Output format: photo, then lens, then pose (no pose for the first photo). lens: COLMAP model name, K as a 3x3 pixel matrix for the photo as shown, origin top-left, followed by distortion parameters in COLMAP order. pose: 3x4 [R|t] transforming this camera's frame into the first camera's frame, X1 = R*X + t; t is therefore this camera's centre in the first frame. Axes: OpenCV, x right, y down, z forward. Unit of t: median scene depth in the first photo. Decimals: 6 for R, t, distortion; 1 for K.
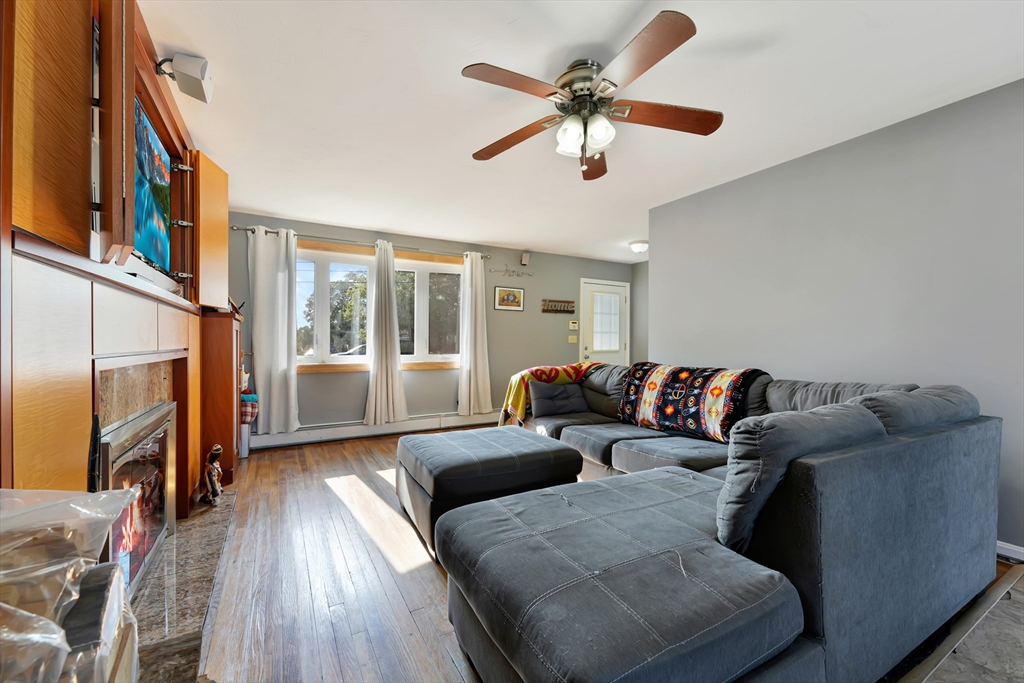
lens RADIAL K [[423.0, 0, 516.5], [0, 423.0, 342.3], [0, 0, 1]] dist [0.001082, -0.000008]
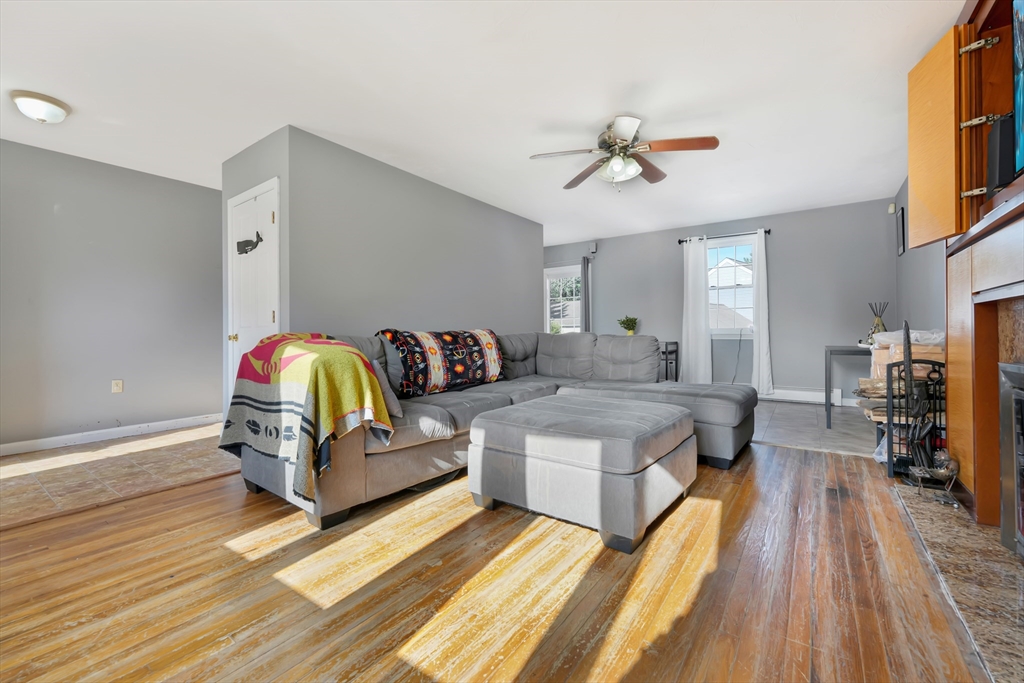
lens RADIAL K [[423.0, 0, 510.3], [0, 423.0, 336.4], [0, 0, 1]] dist [0.001082, -0.000008]
pose [[-0.417317, -0.002525, 0.908758, -0.788081], [0.005344, 0.999972, 0.005232, 0.076173], [-0.908745, 0.007040, -0.417292, 1.473356]]
